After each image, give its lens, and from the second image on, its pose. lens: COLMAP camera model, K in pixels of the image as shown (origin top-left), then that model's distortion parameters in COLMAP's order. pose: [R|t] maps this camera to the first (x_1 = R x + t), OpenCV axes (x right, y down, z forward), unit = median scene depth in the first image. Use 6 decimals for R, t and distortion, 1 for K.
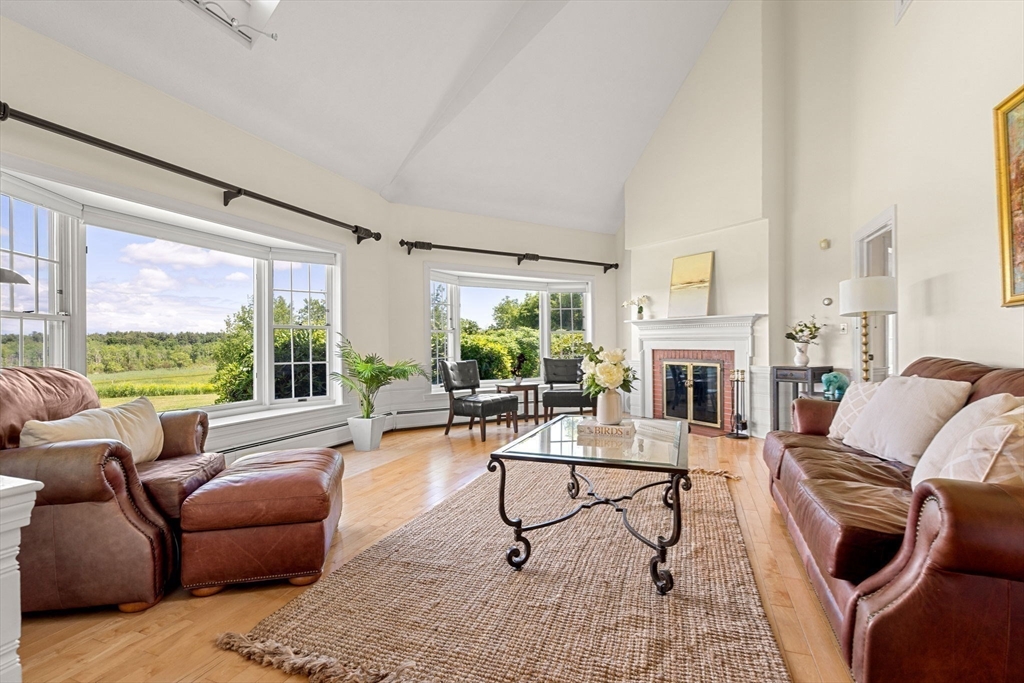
lens RADIAL K [[458.2, 0, 515.8], [0, 458.2, 342.5], [0, 0, 1]] dist [-0.012895, 0.002862]
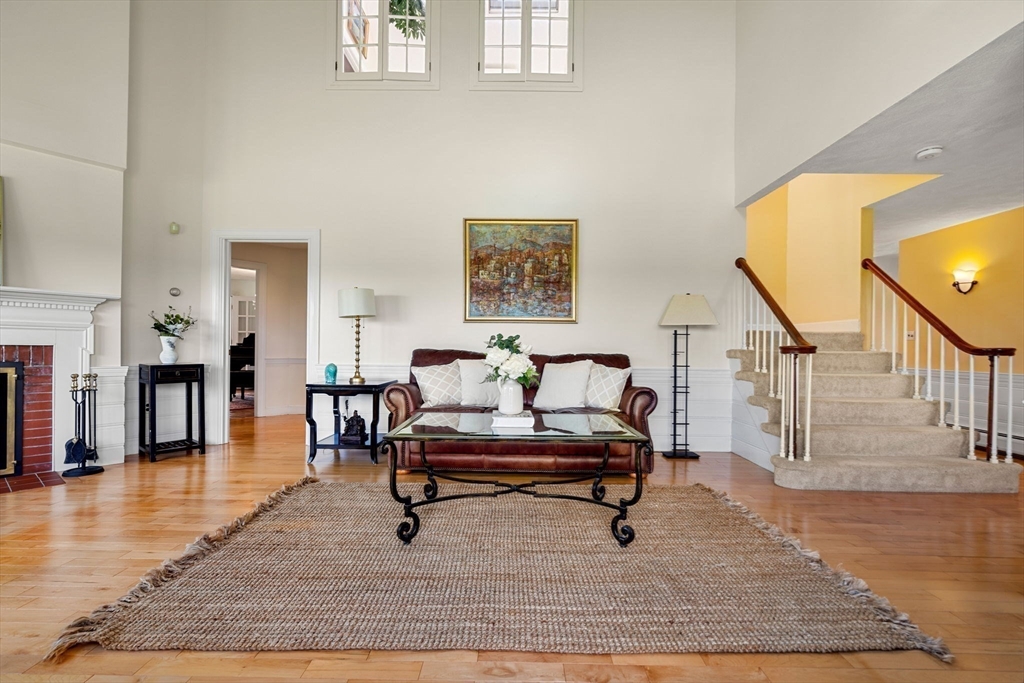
lens RADIAL K [[458.2, 0, 511.6], [0, 458.2, 341.9], [0, 0, 1]] dist [-0.012895, 0.002862]
pose [[-0.323228, 0.000337, 0.946321, -0.335739], [-0.015391, 0.999866, -0.005613, 0.005207], [-0.946196, -0.016380, -0.323179, 0.573756]]
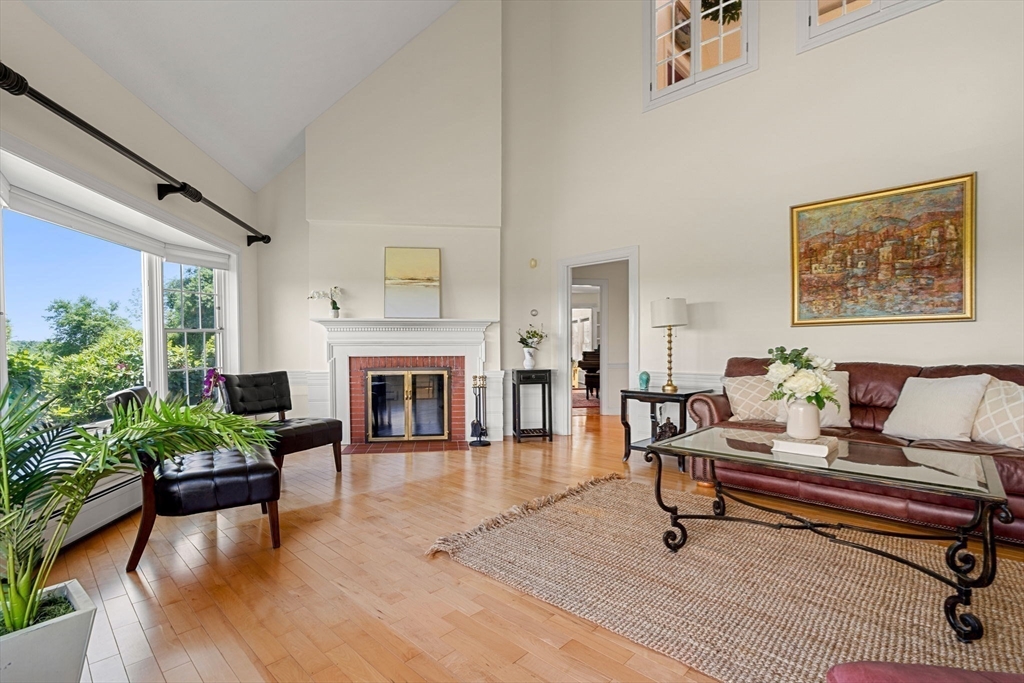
lens RADIAL K [[458.2, 0, 505.7], [0, 458.2, 347.4], [0, 0, 1]] dist [-0.012895, 0.002862]
pose [[0.408524, -0.005070, 0.912733, -0.360730], [0.003194, 0.999986, 0.004125, -0.004656], [-0.912742, 0.001230, 0.408535, 0.509804]]
